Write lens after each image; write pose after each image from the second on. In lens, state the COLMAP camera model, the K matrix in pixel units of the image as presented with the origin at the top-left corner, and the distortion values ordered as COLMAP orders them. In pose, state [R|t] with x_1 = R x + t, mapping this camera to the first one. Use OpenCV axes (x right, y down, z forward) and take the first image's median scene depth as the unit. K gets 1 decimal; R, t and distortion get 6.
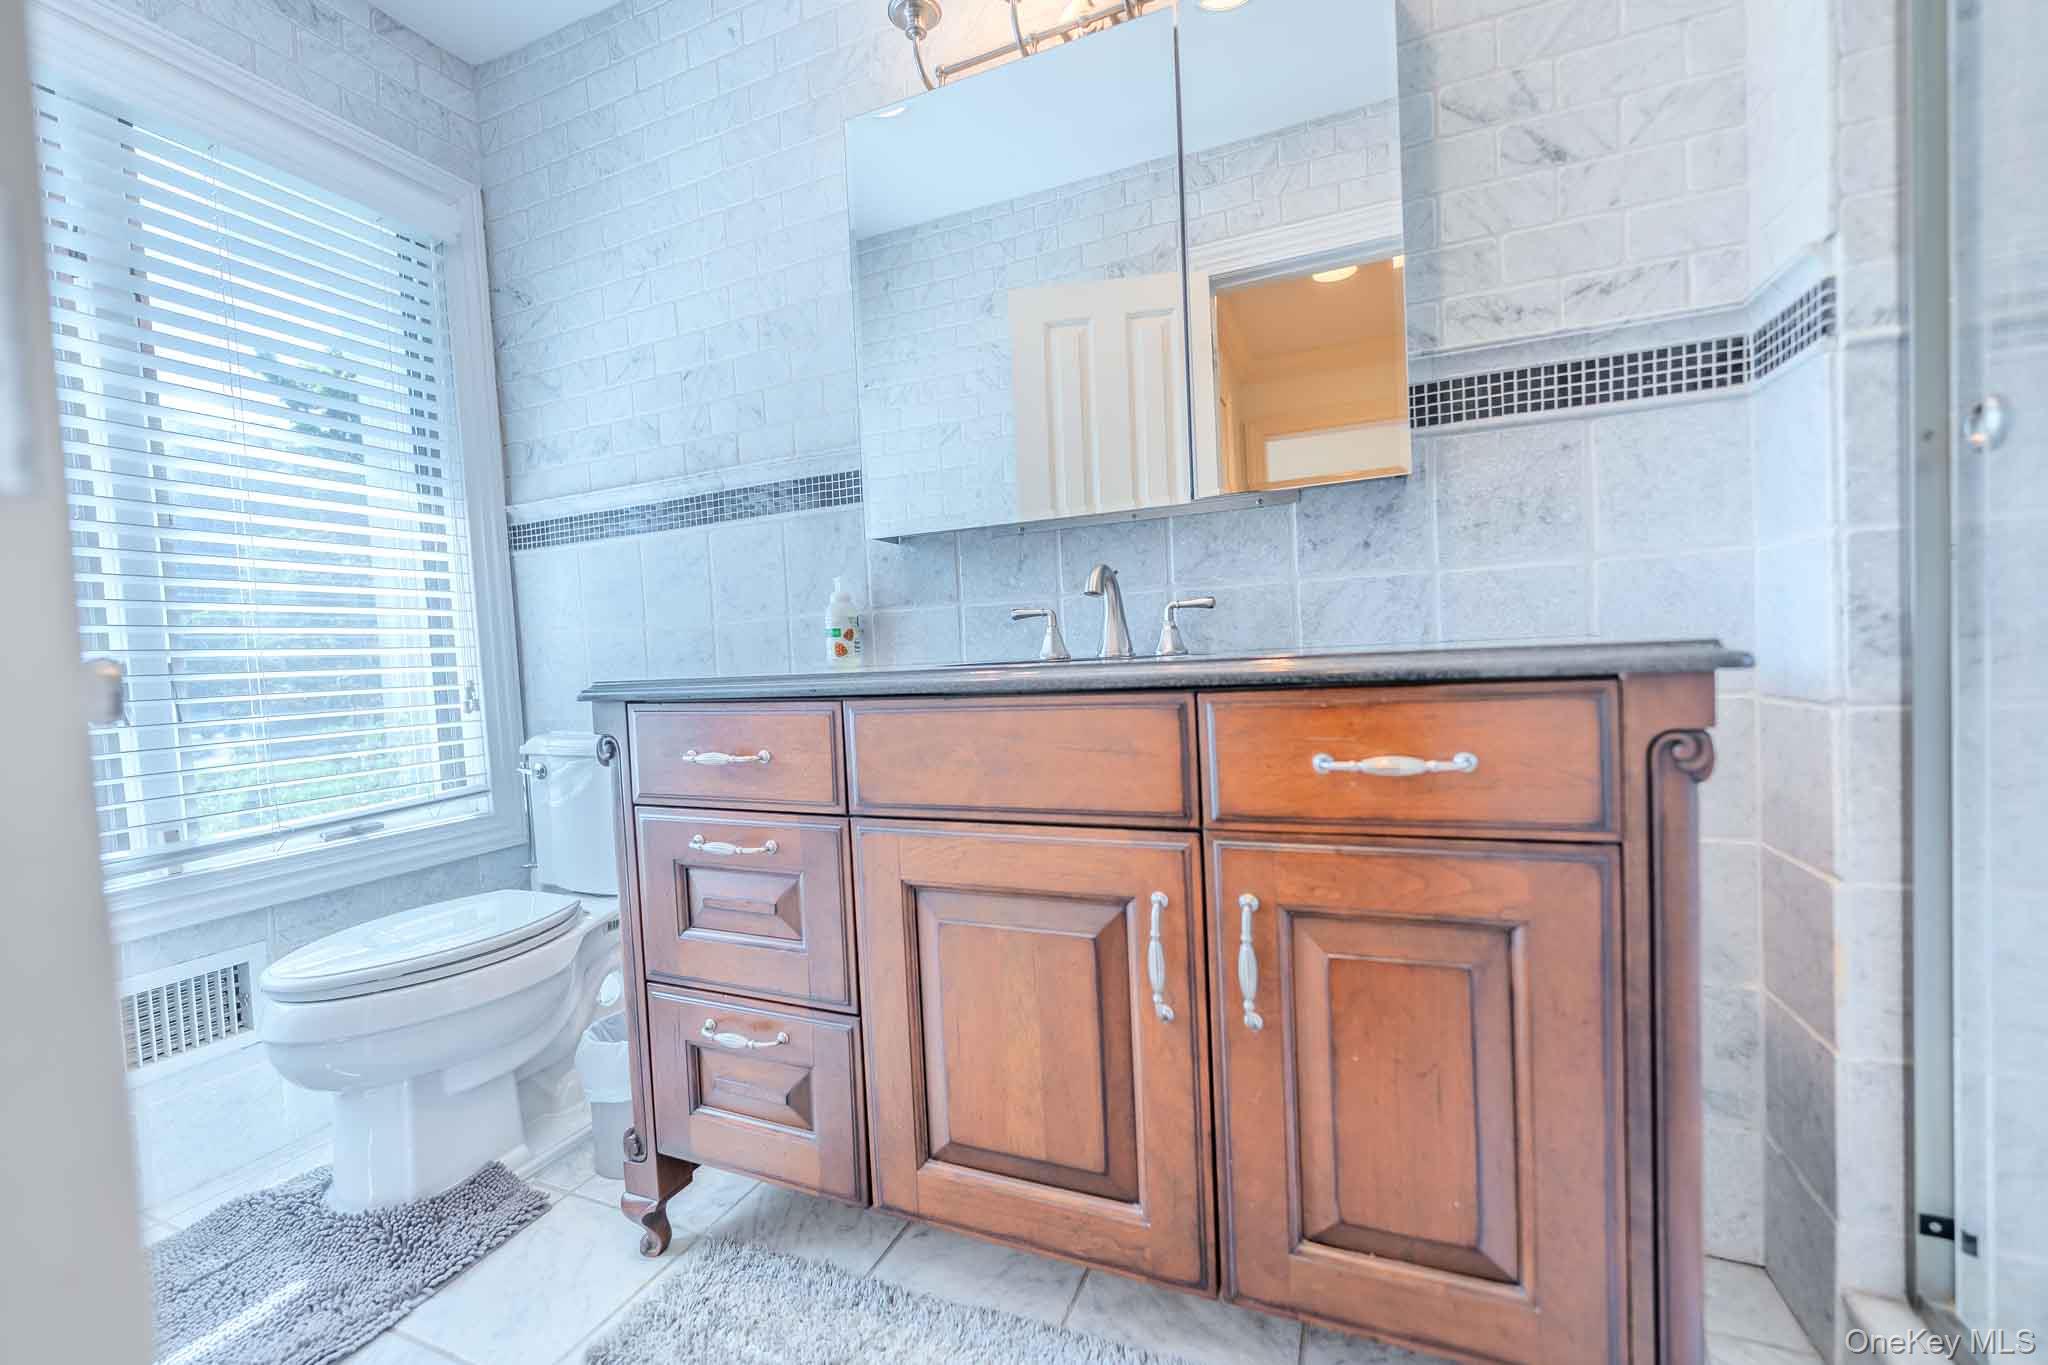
lens RADIAL K [[825.0, 0, 1024.9], [0, 825.0, 688.6], [0, 0, 1]] dist [-0.002443, 0.000036]
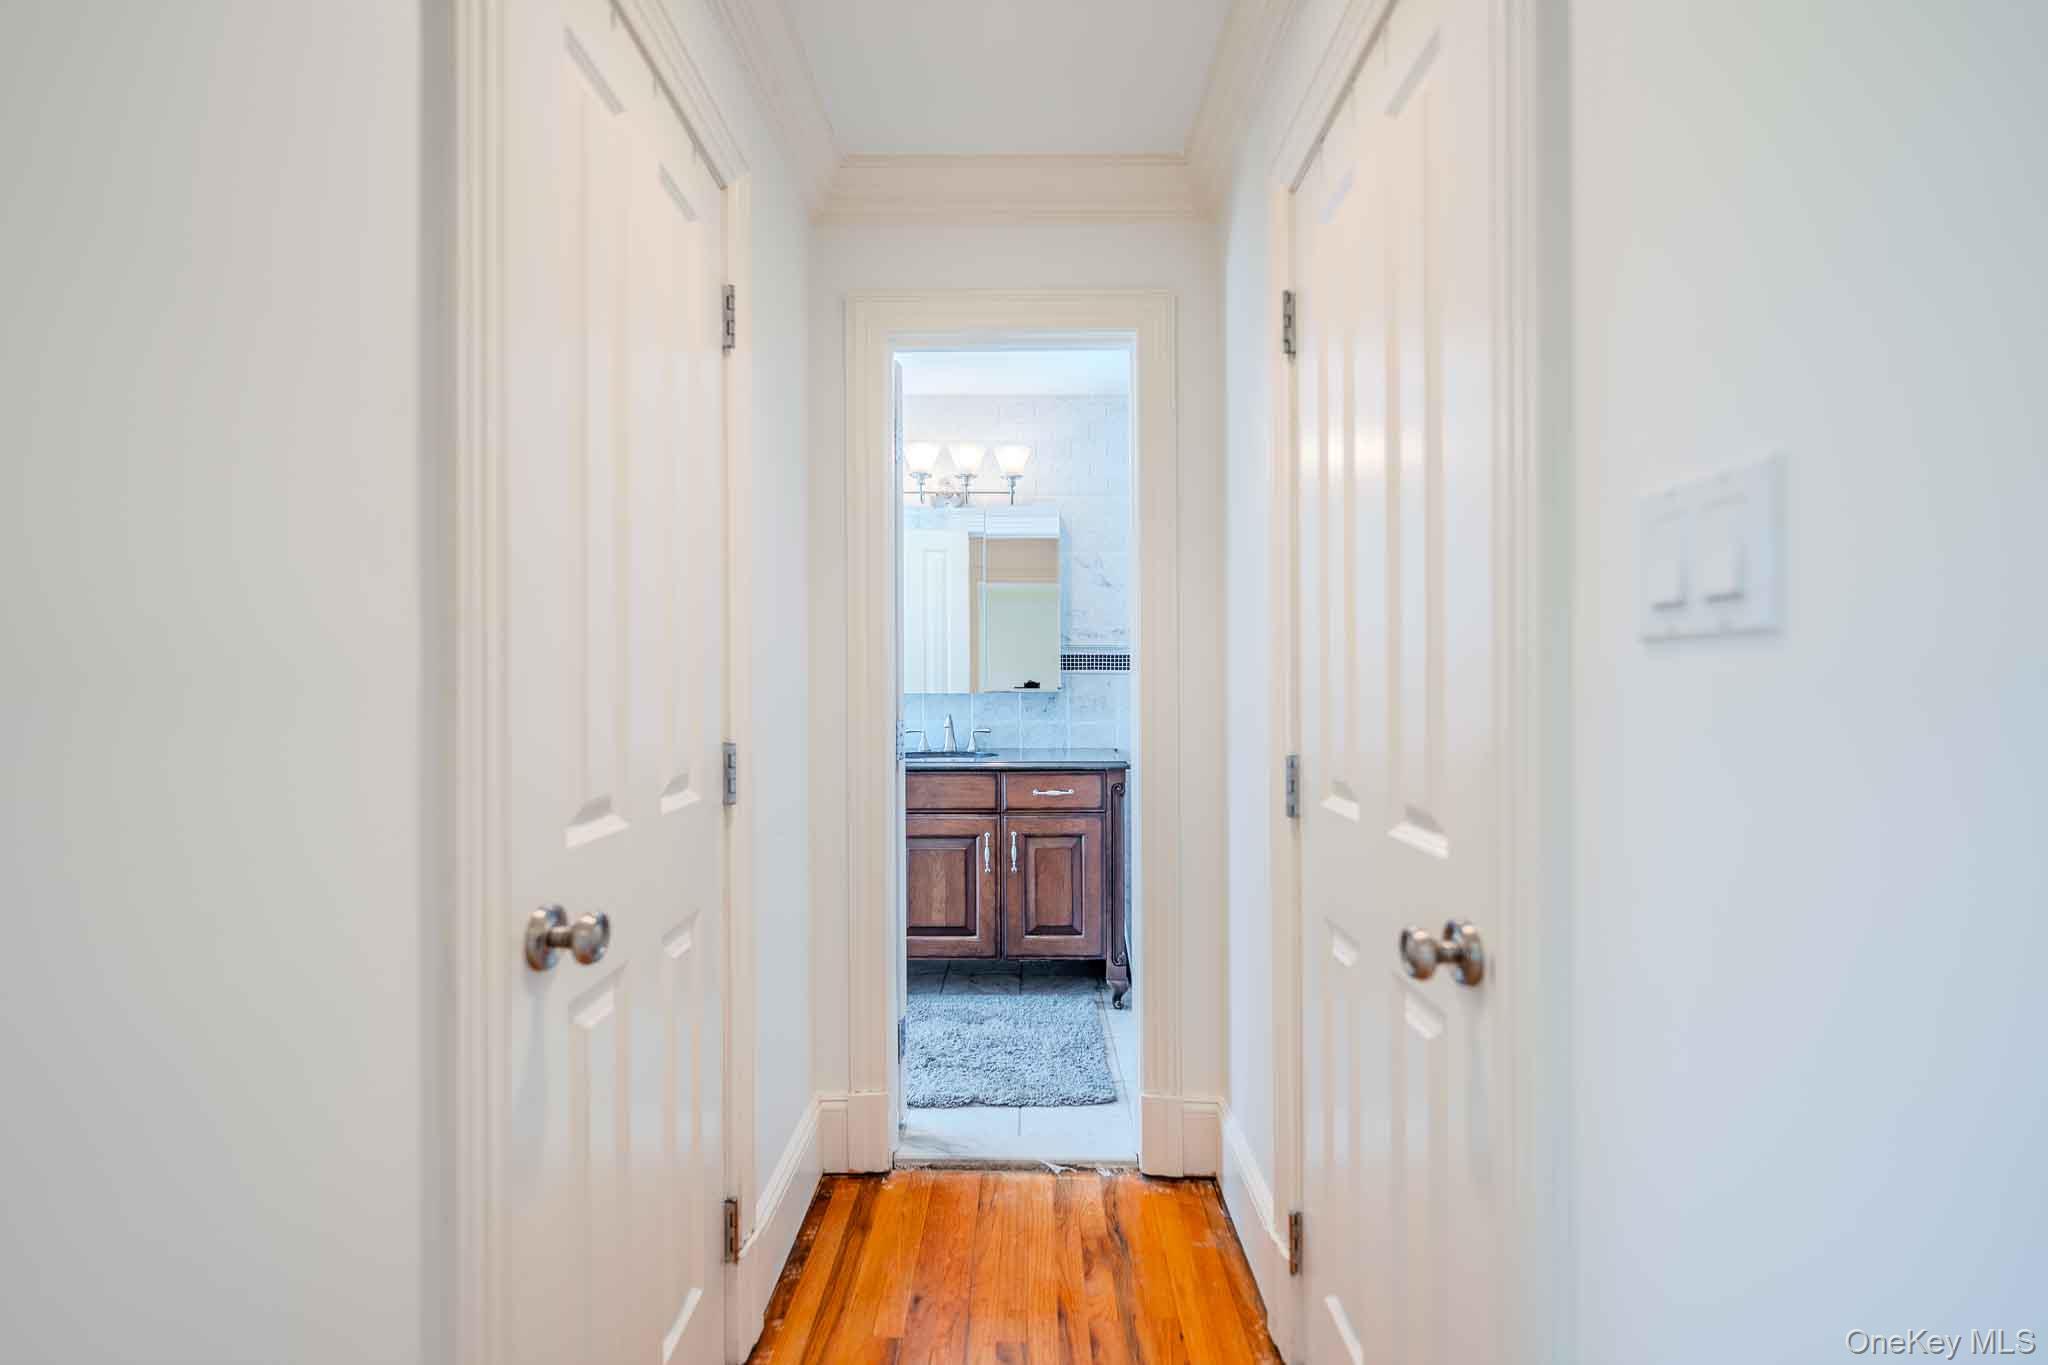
lens RADIAL K [[825.0, 0, 1020.8], [0, 825.0, 681.3], [0, 0, 1]] dist [-0.002443, 0.000036]
pose [[0.922650, 0.045154, 0.382986, -1.037893], [-0.026638, 0.998212, -0.053515, -0.187755], [-0.384718, 0.039174, 0.922203, -2.179369]]
